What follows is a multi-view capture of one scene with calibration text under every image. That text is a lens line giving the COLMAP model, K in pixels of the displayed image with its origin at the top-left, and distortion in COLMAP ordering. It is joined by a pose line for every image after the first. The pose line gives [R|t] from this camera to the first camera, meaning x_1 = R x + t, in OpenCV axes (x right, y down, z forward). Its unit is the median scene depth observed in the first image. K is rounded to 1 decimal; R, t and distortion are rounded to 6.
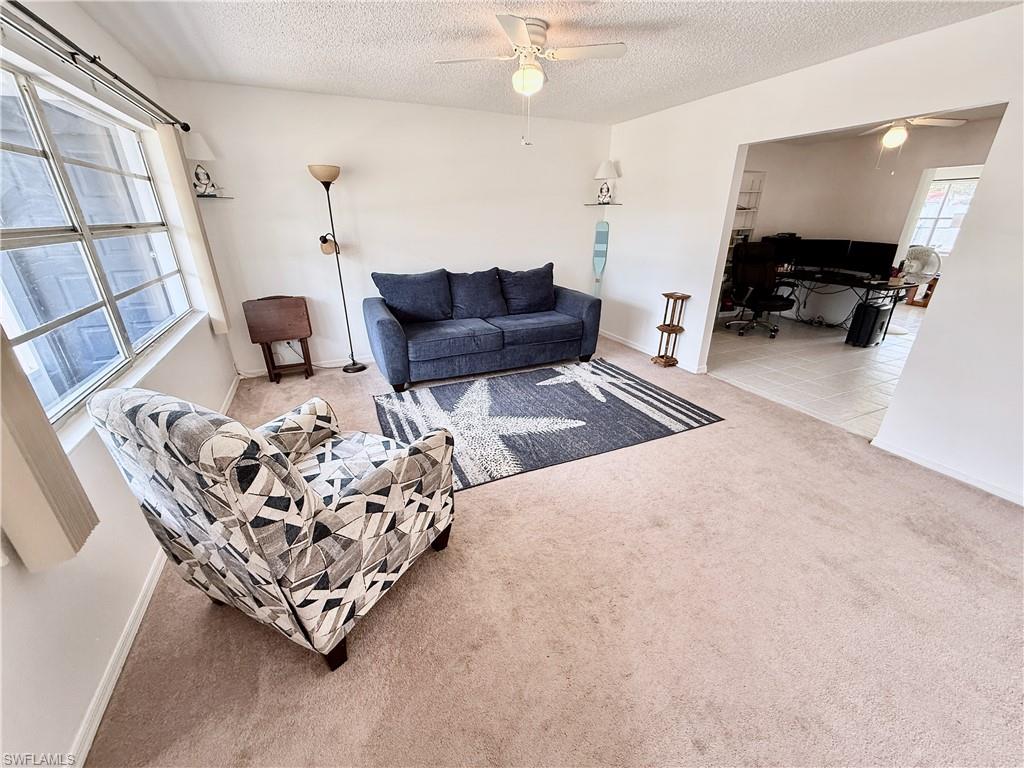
lens RADIAL K [[409.0, 0, 511.1], [0, 409.0, 384.8], [0, 0, 1]] dist [0.001792, 0.000766]
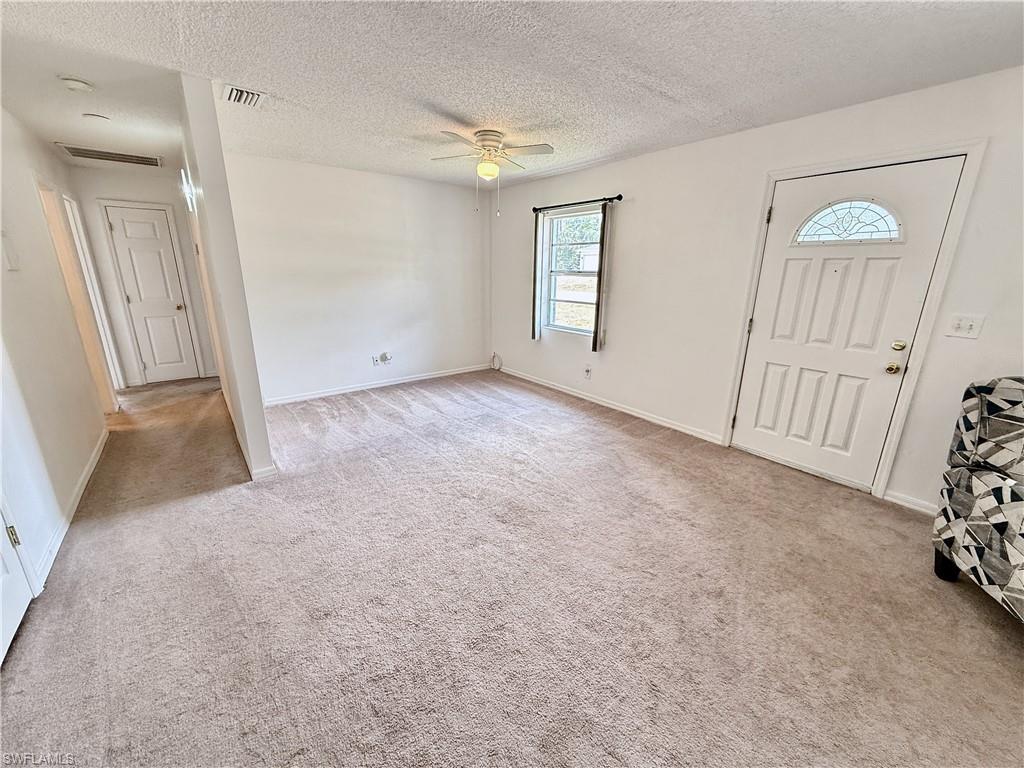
lens RADIAL K [[409.0, 0, 511.3], [0, 409.0, 385.2], [0, 0, 1]] dist [0.001792, 0.000766]
pose [[-0.973667, 0.053042, -0.221718, 0.514822], [-0.097489, 0.782268, 0.615266, -0.218936], [0.206078, 0.620680, -0.756498, 0.546427]]
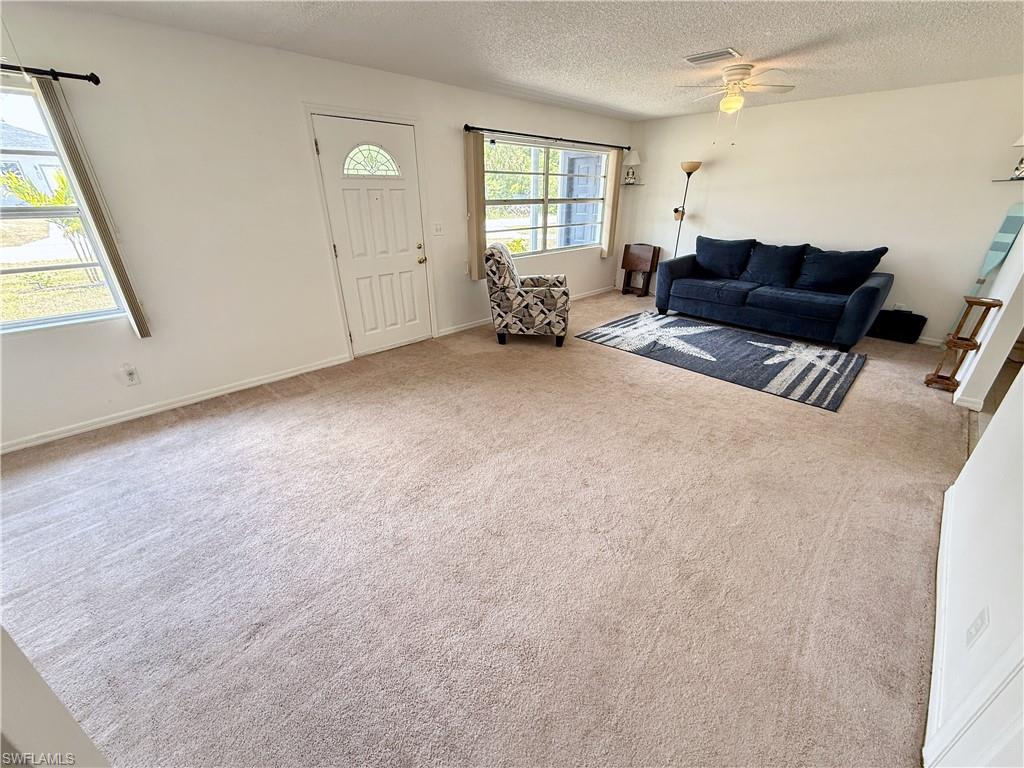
lens RADIAL K [[409.0, 0, 507.6], [0, 409.0, 384.2], [0, 0, 1]] dist [0.001792, 0.000766]
pose [[0.333056, 0.399230, -0.854219, 0.939415], [-0.361495, 0.890781, 0.275373, 0.035981], [0.870859, 0.217081, 0.440999, -0.100101]]
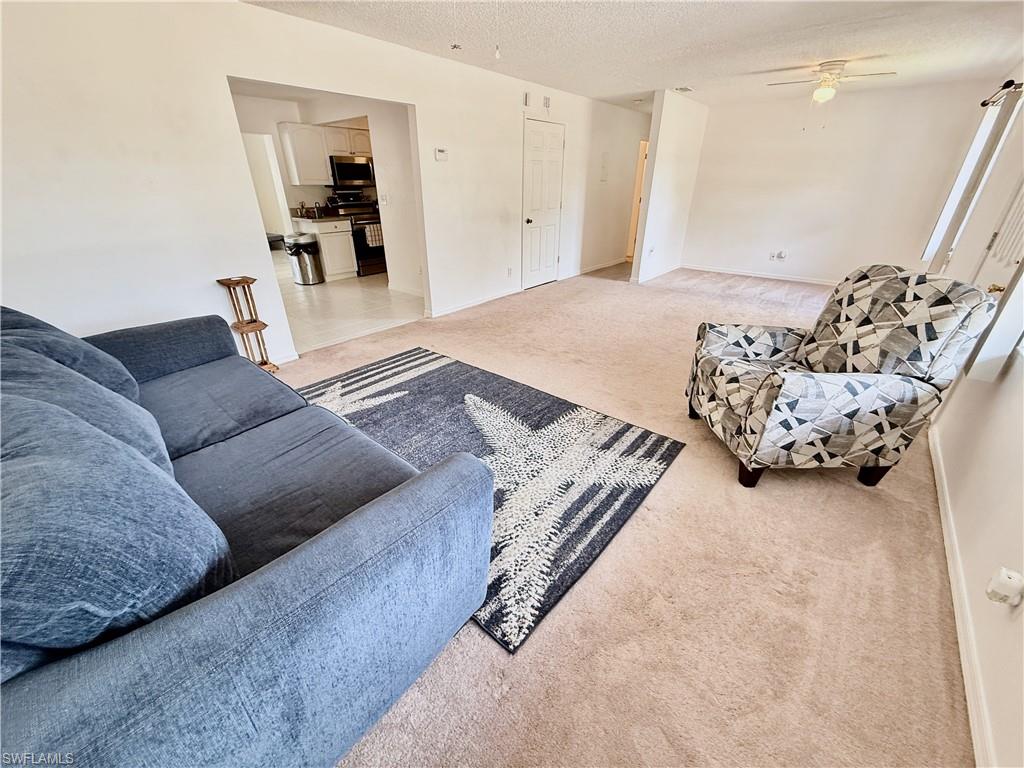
lens RADIAL K [[409.0, 0, 508.5], [0, 409.0, 384.2], [0, 0, 1]] dist [0.001792, 0.000766]
pose [[-0.426759, -0.400291, 0.810953, -0.531060], [0.346083, 0.756167, 0.555372, -0.359208], [-0.835526, 0.517667, -0.184167, 0.934434]]
